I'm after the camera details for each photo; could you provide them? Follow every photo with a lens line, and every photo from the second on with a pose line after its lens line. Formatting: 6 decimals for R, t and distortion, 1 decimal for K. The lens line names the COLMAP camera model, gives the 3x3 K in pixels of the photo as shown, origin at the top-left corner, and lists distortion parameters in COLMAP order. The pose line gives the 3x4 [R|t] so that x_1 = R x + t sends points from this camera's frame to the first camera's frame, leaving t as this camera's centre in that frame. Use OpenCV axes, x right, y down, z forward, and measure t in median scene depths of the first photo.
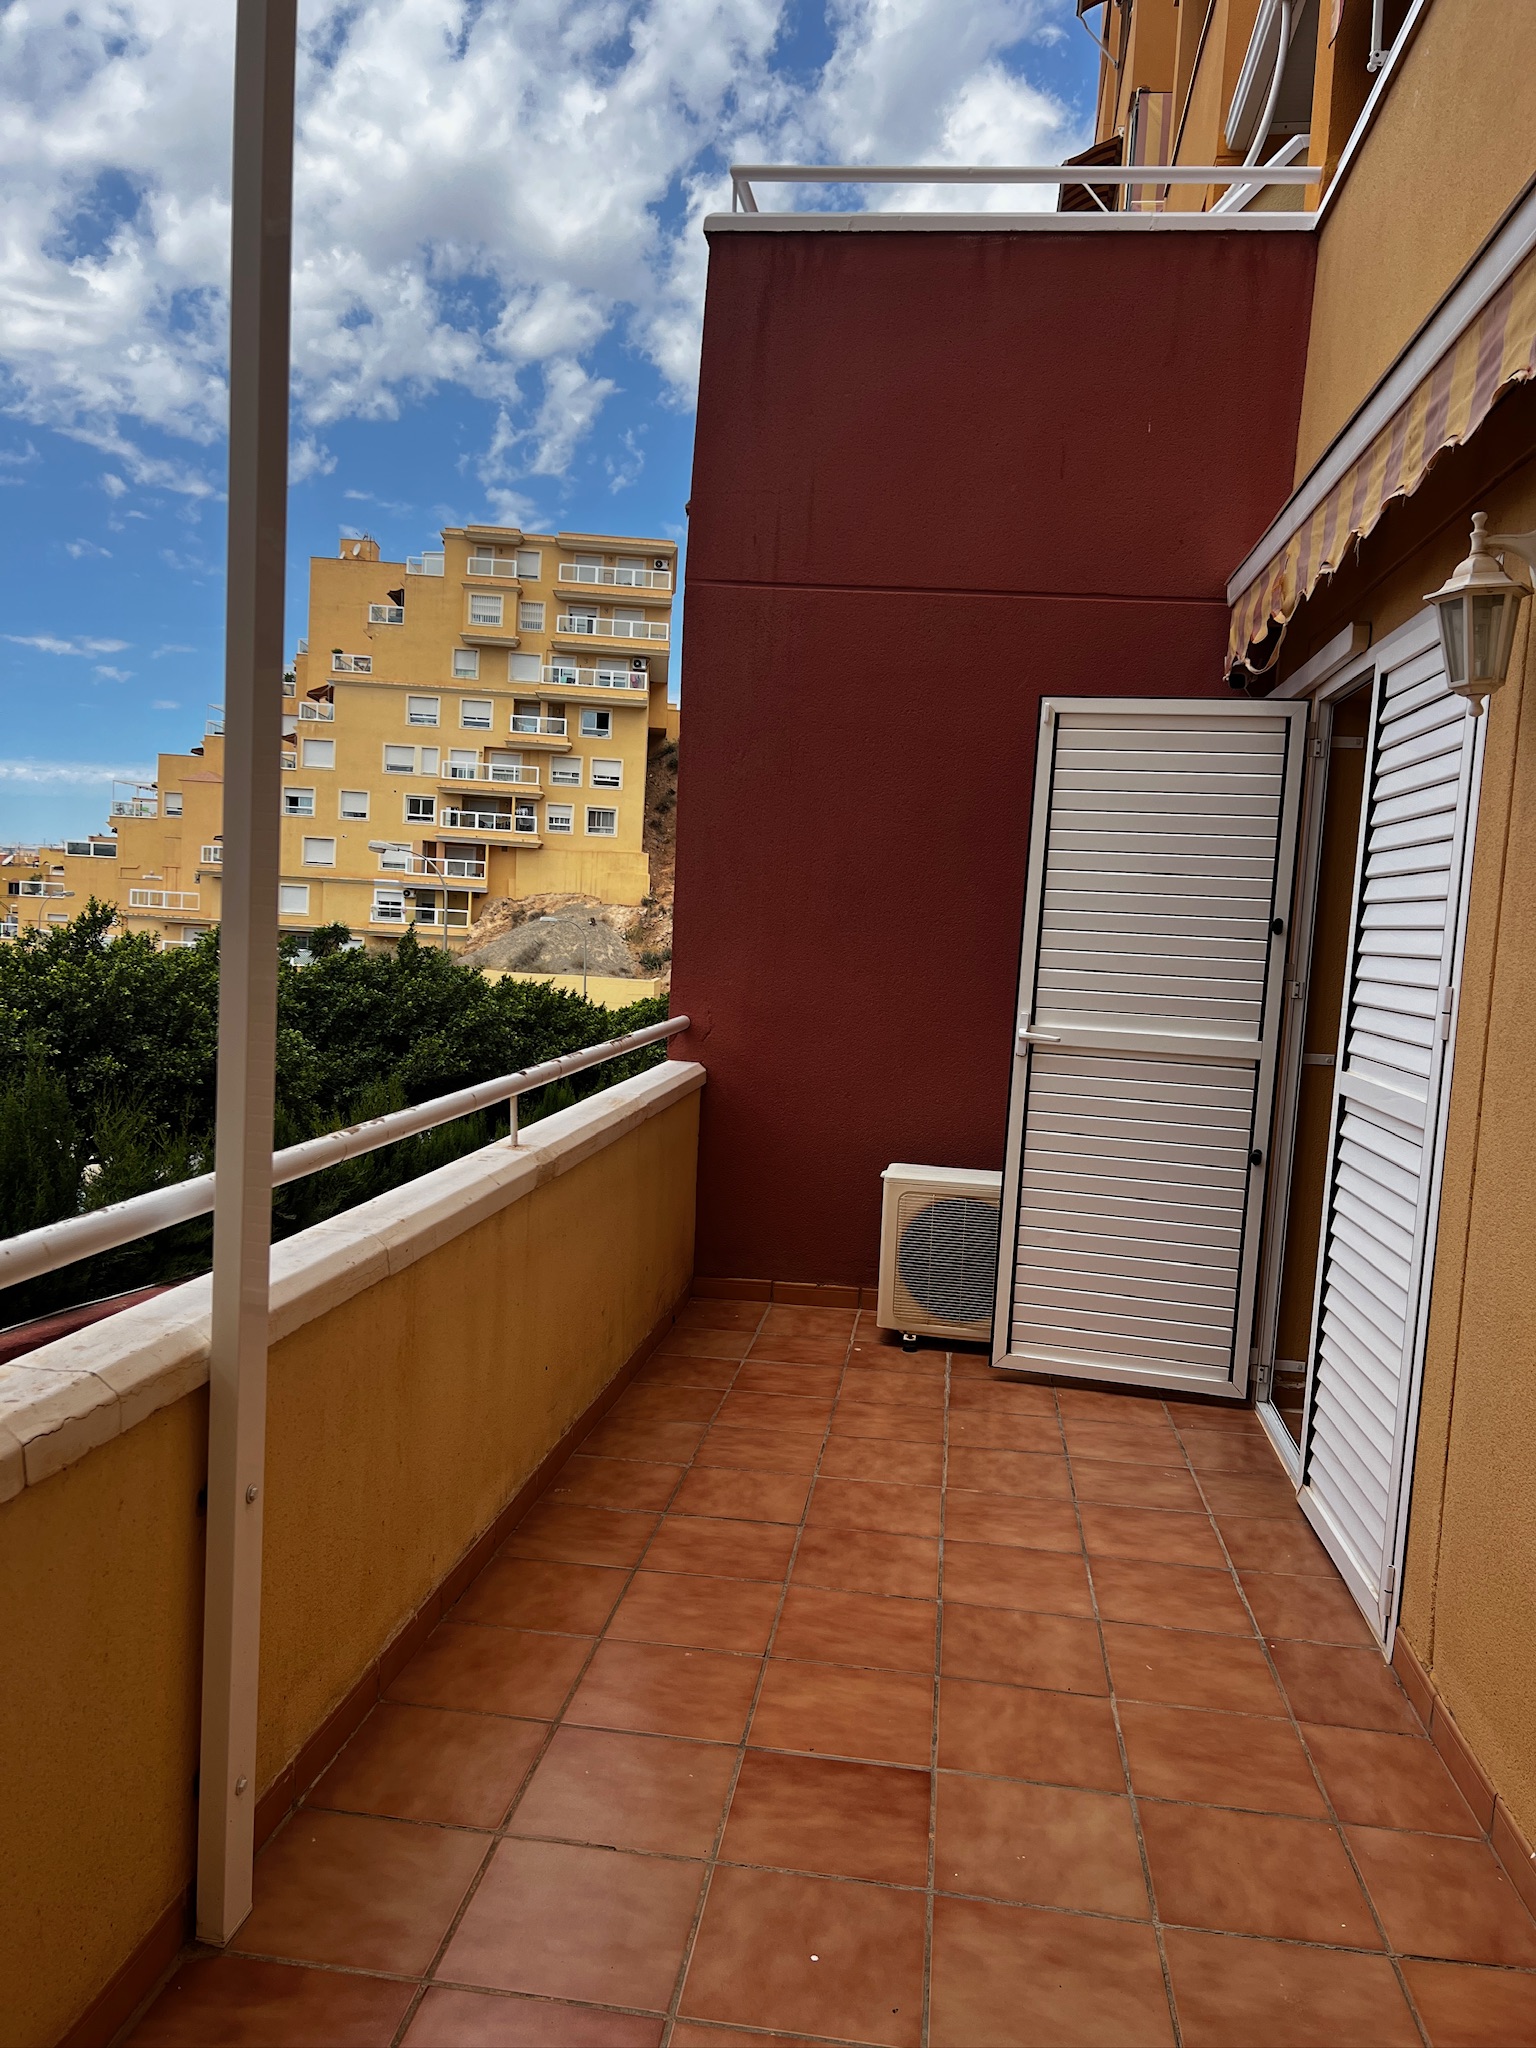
lens RADIAL K [[1534.2, 0, 769.8], [0, 1534.2, 1033.6], [0, 0, 1]] dist [0.036294, -0.041964]
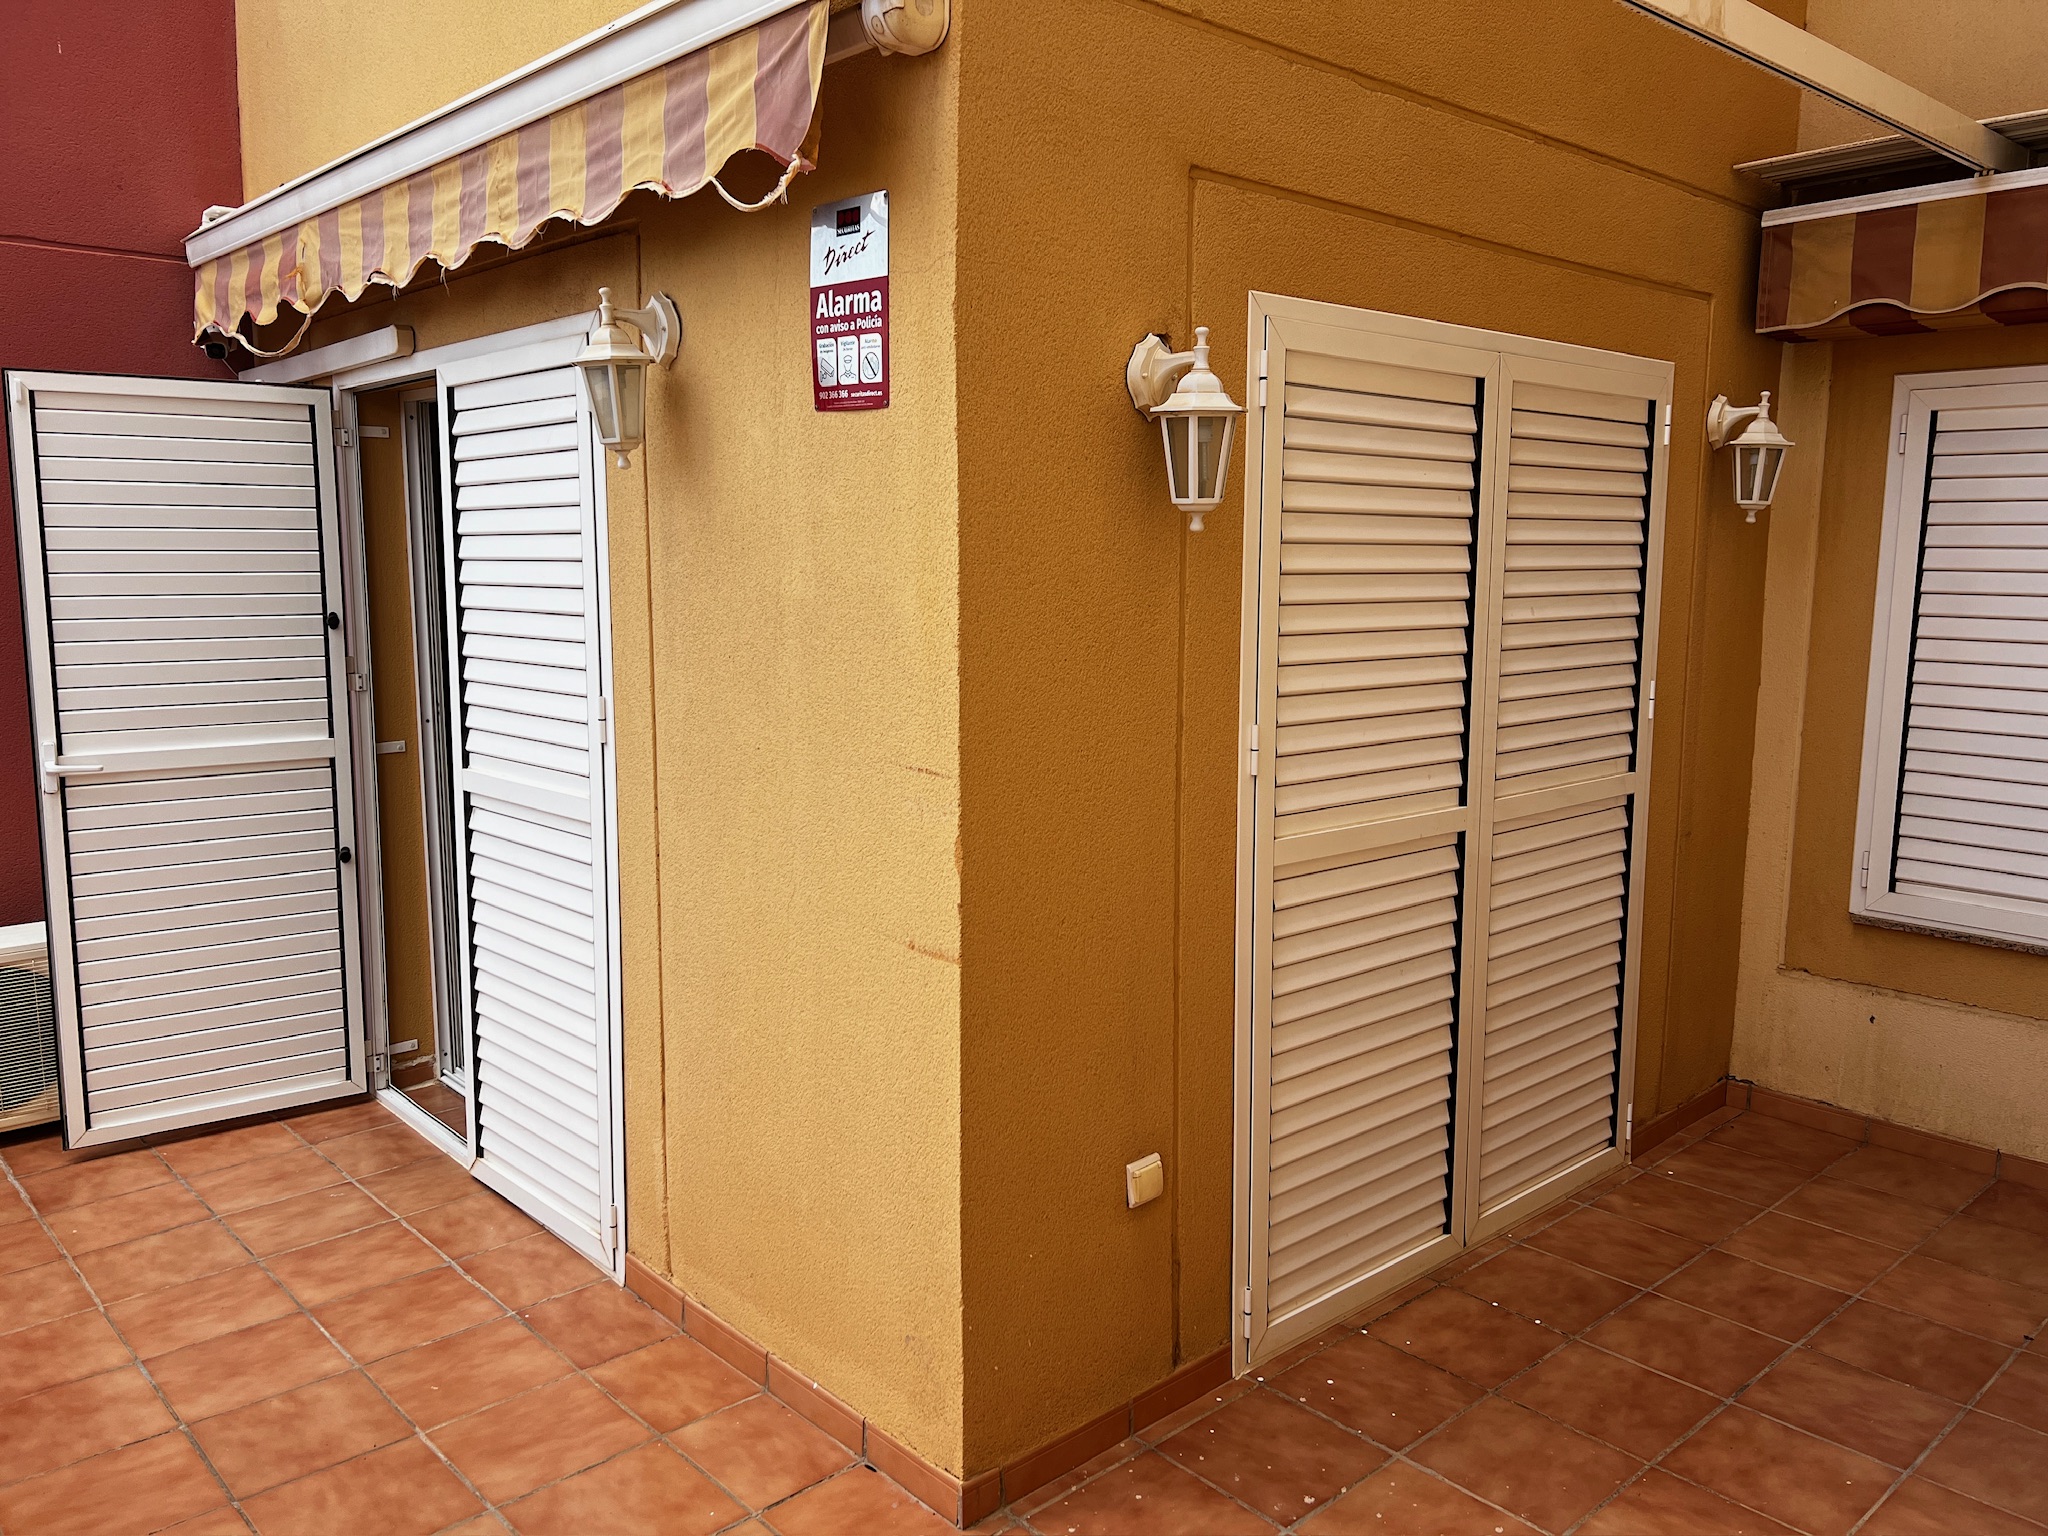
lens RADIAL K [[1534.2, 0, 1039.3], [0, 1534.2, 756.2], [0, 0, 1]] dist [0.036294, -0.041964]
pose [[0.642207, -0.155418, 0.750610, -0.161255], [0.096365, 0.987830, 0.122087, -0.073571], [-0.760449, -0.006073, 0.649369, 0.020028]]
